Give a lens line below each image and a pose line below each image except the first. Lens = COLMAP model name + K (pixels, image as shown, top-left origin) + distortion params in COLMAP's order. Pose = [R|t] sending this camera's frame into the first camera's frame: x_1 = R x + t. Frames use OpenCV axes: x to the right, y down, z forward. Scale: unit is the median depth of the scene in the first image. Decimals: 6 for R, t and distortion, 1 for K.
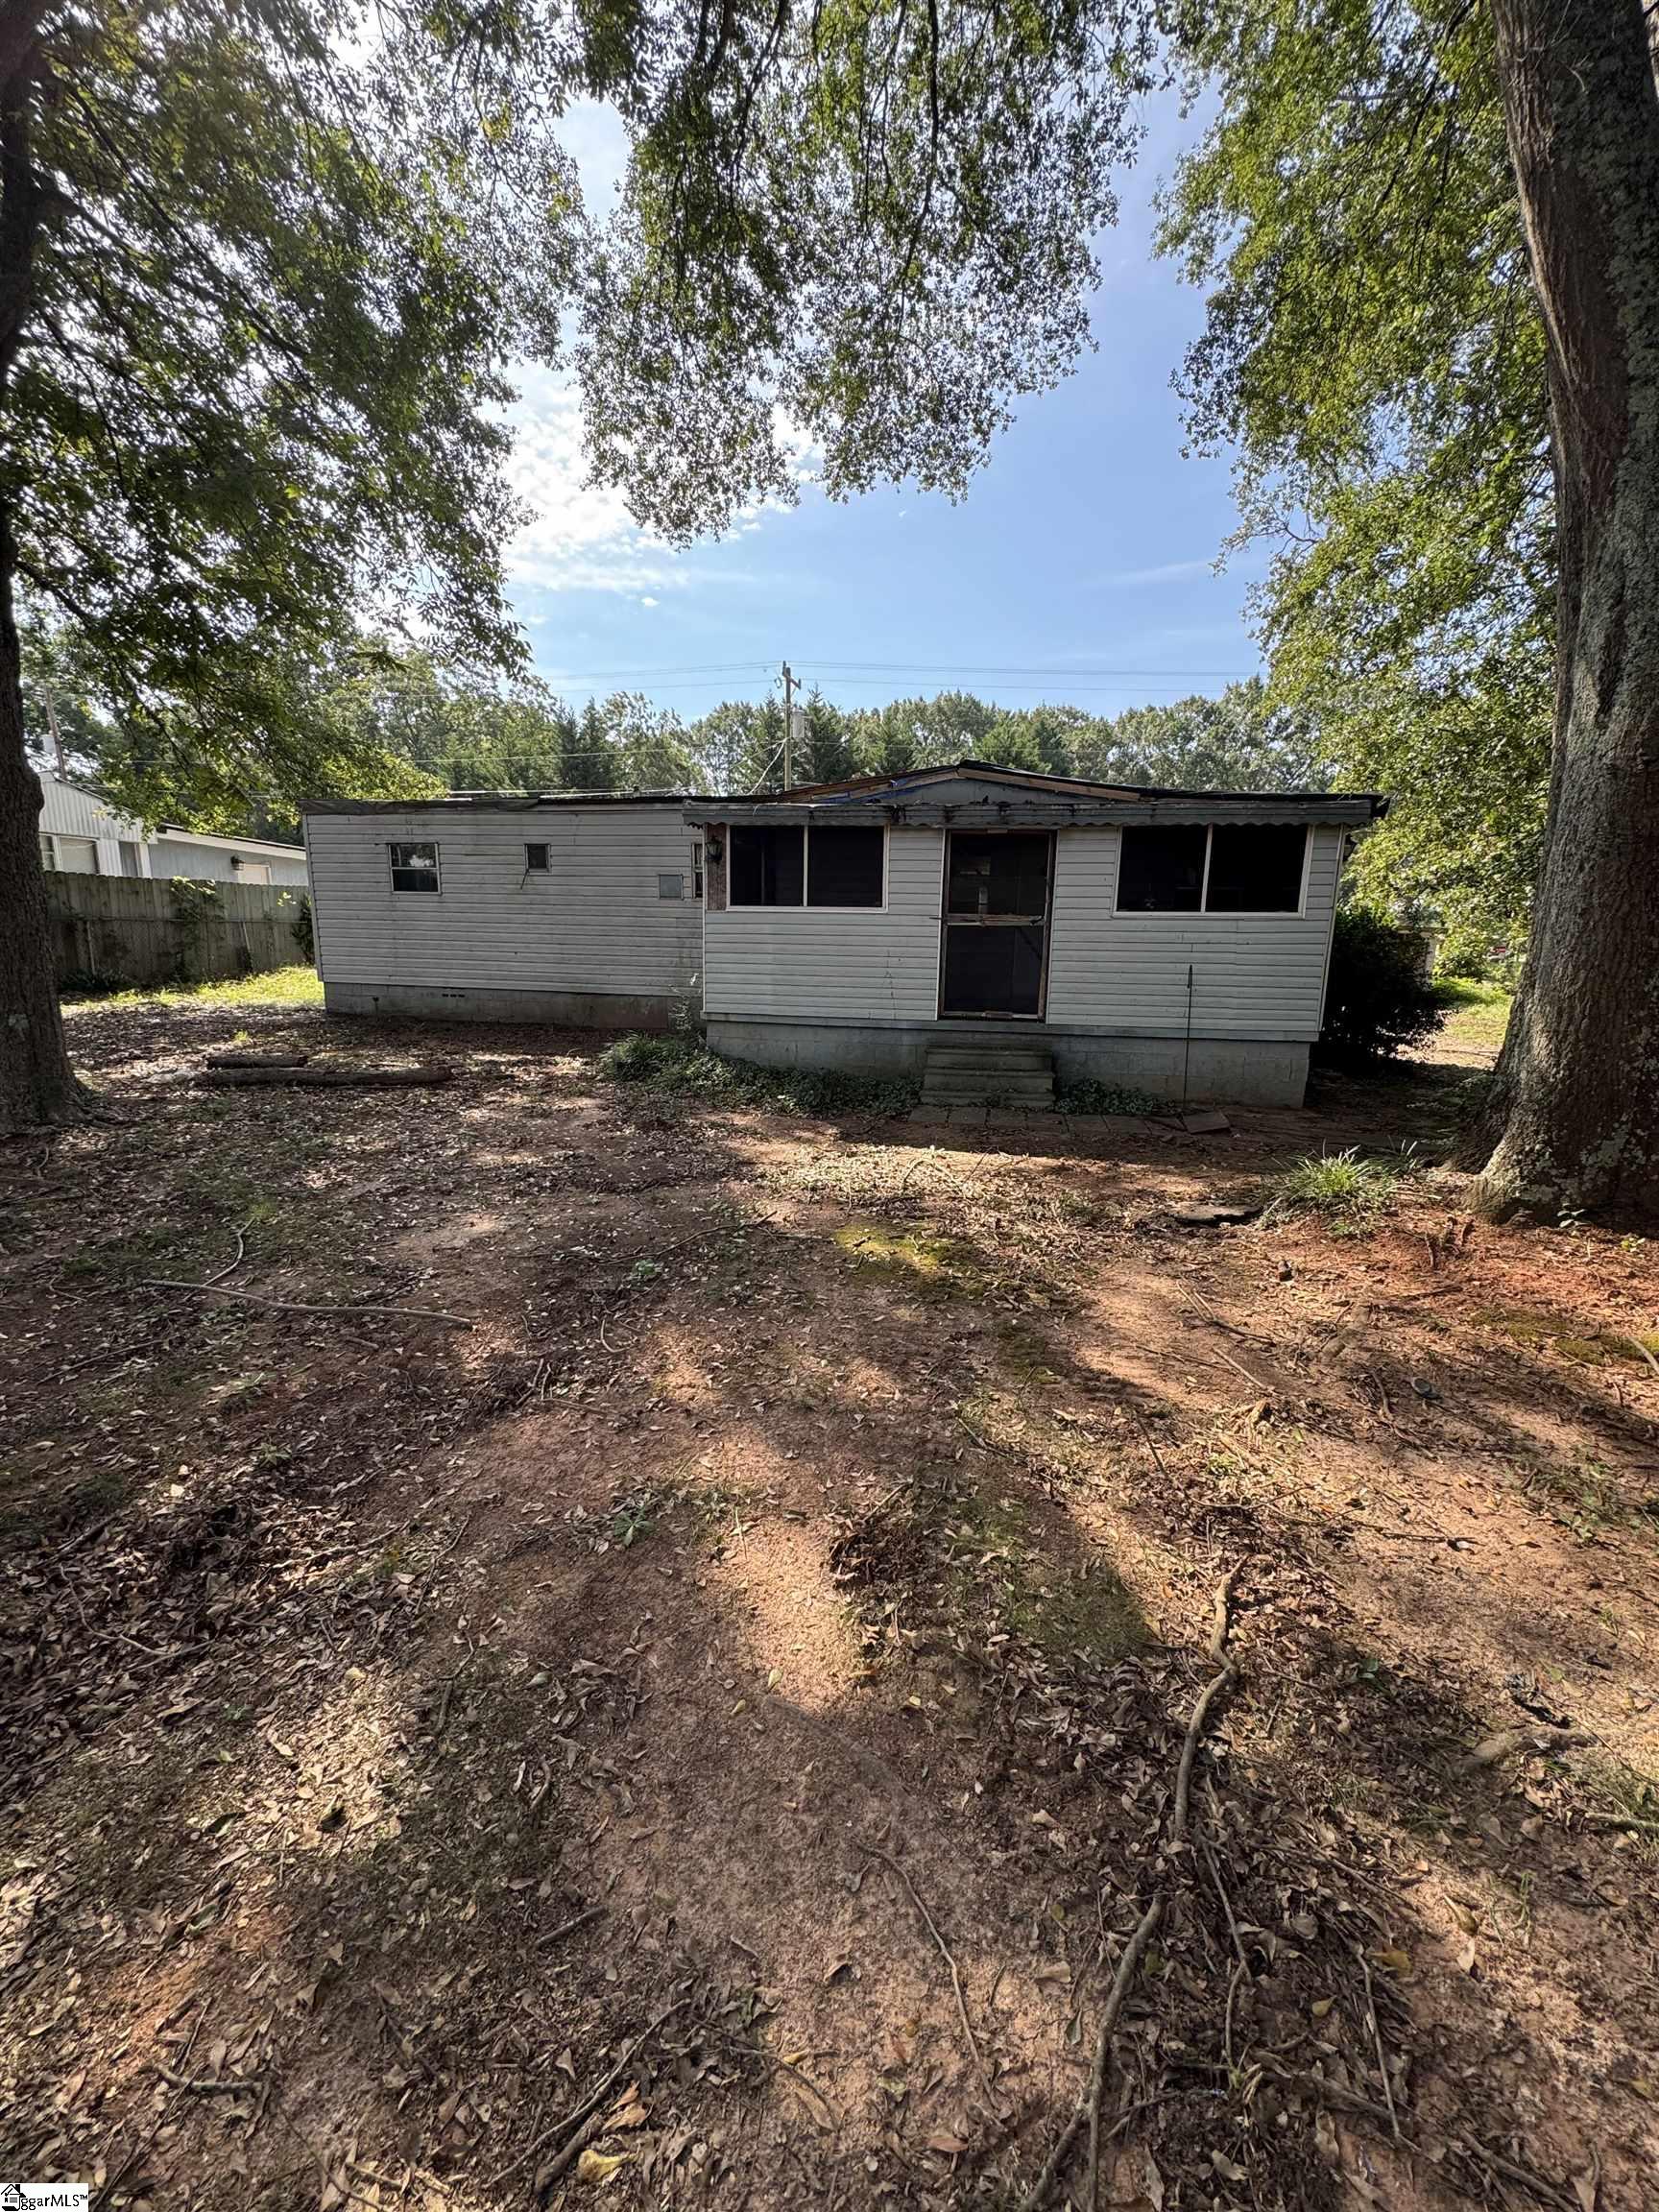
lens RADIAL K [[883.5, 0, 833.4], [0, 883.5, 1104.4], [0, 0, 1]] dist [-0.000150, 0.000064]
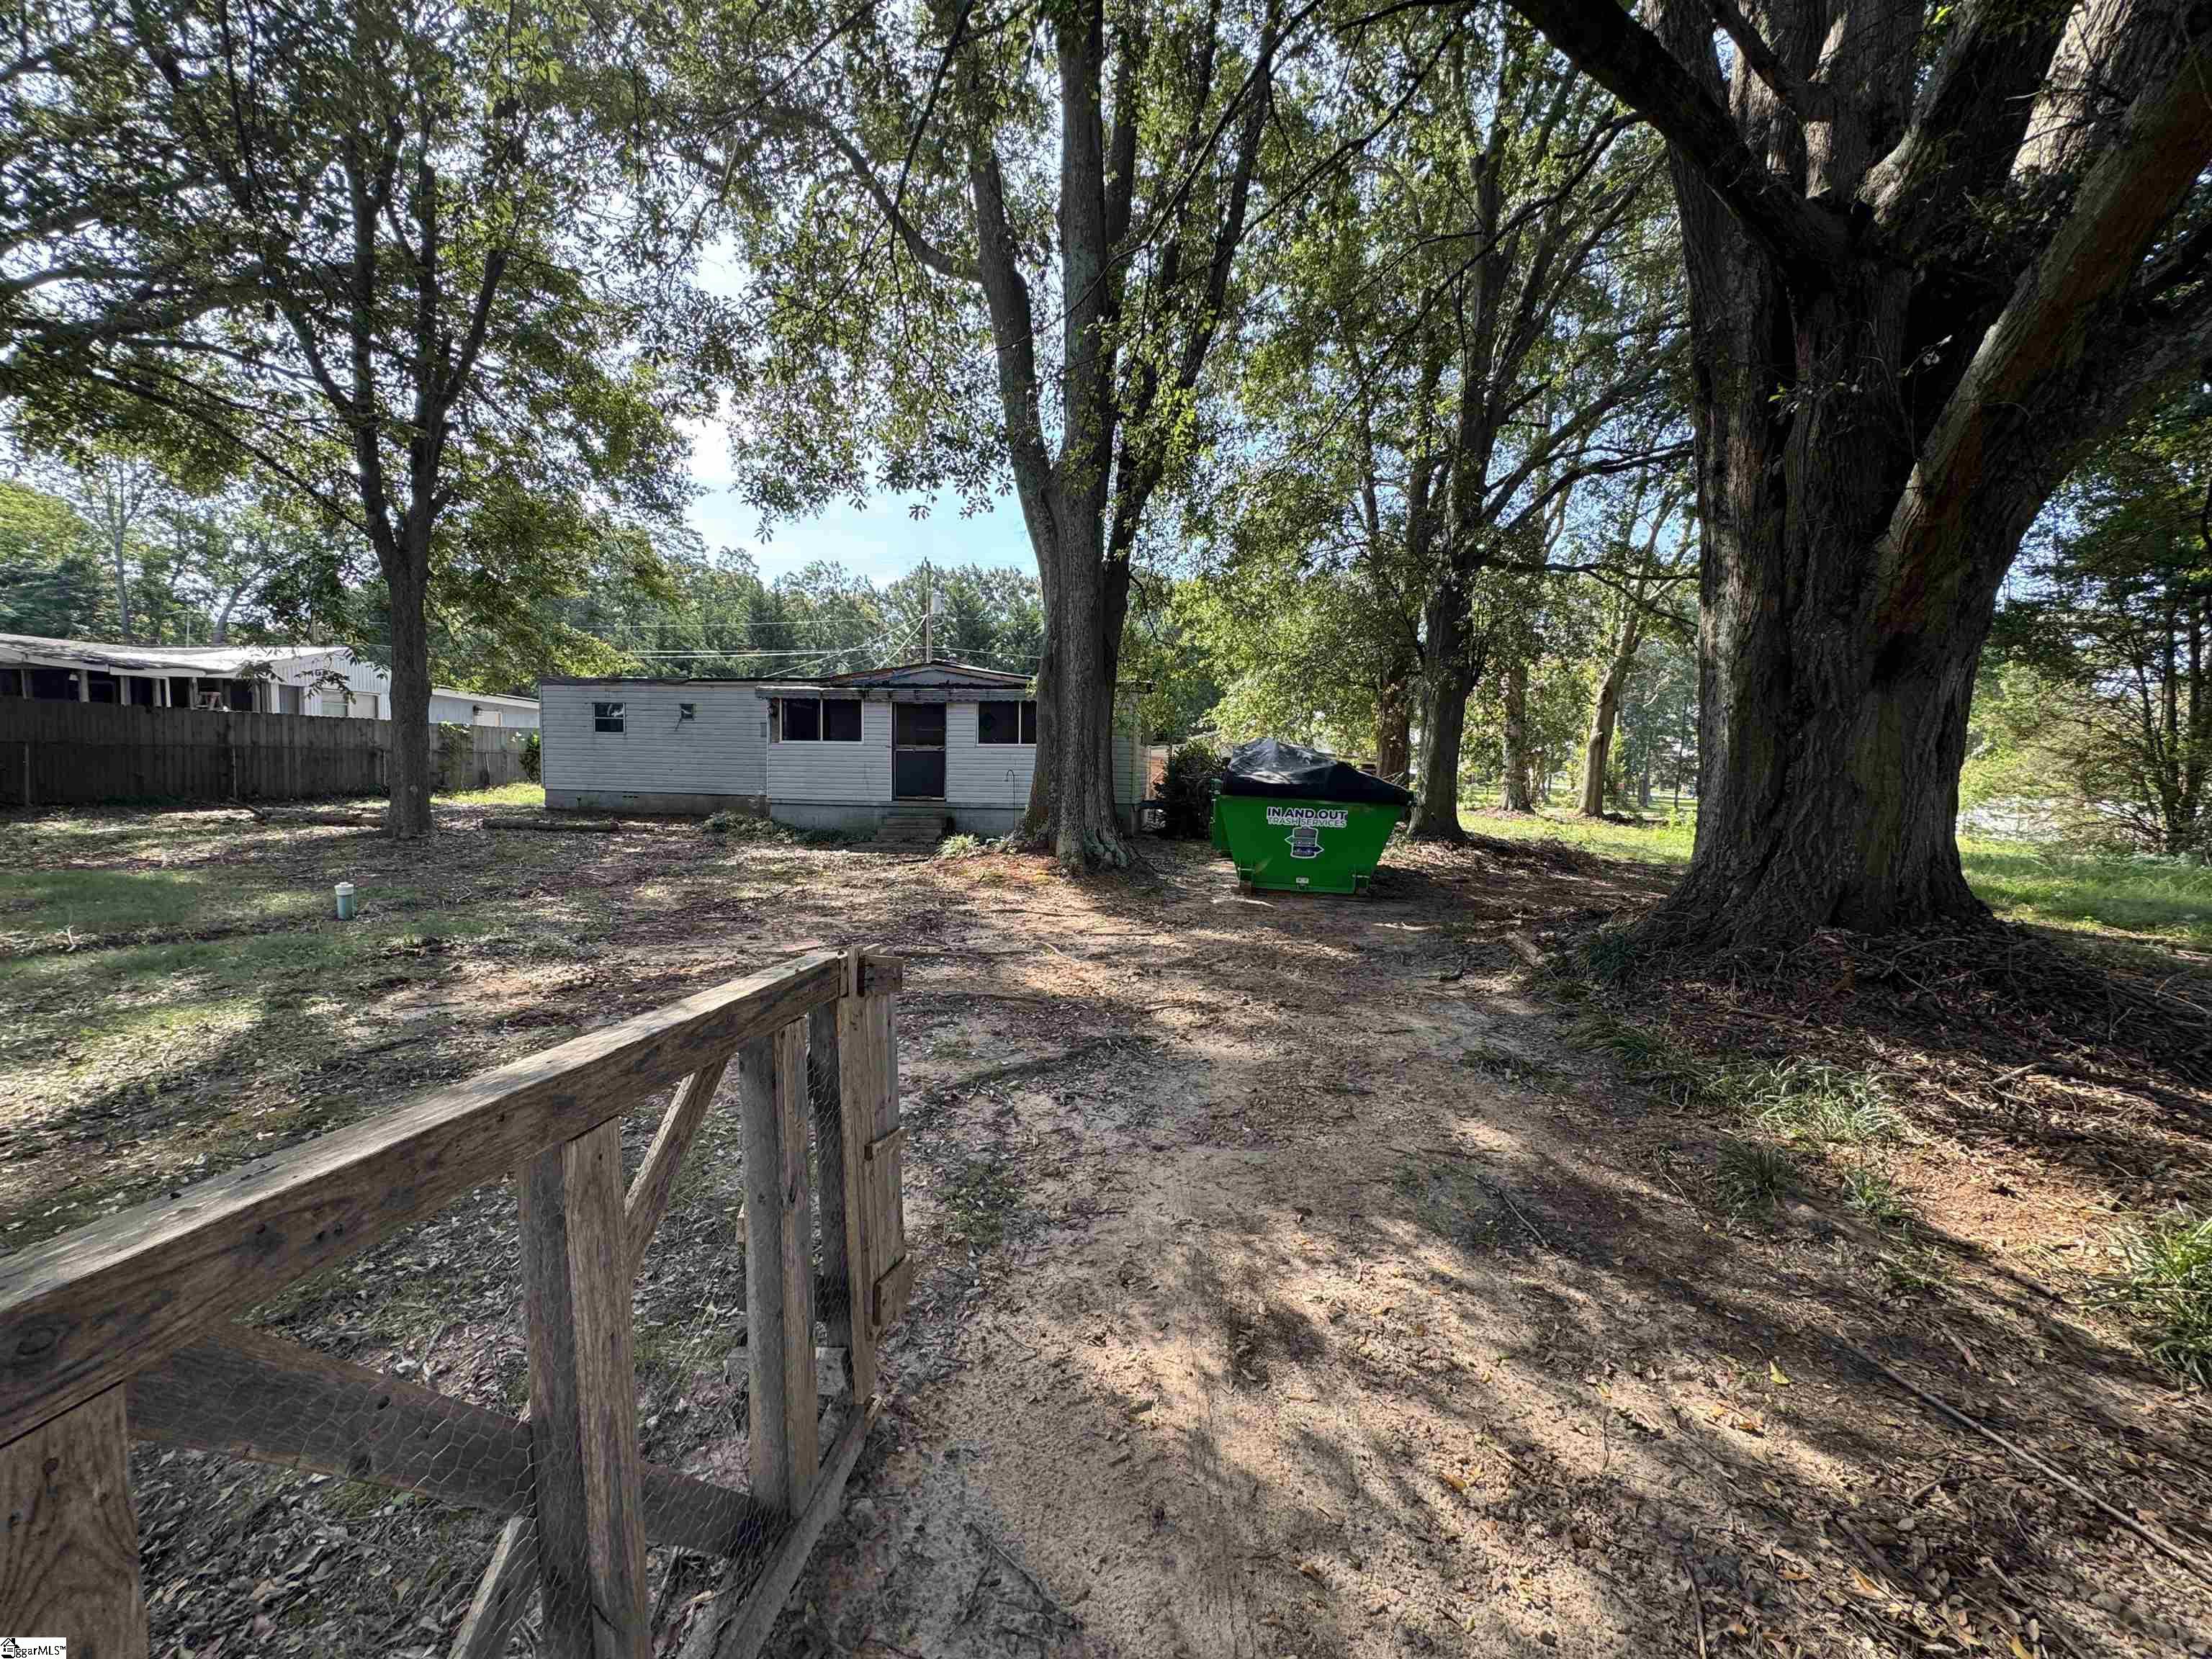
lens RADIAL K [[883.5, 0, 1101.4], [0, 883.5, 830.9], [0, 0, 1]] dist [-0.000150, 0.000064]
pose [[0.998325, -0.003344, 0.057753, 0.310777], [0.010523, 0.992169, -0.124455, 0.138366], [-0.056884, 0.124854, 0.990543, -0.585190]]
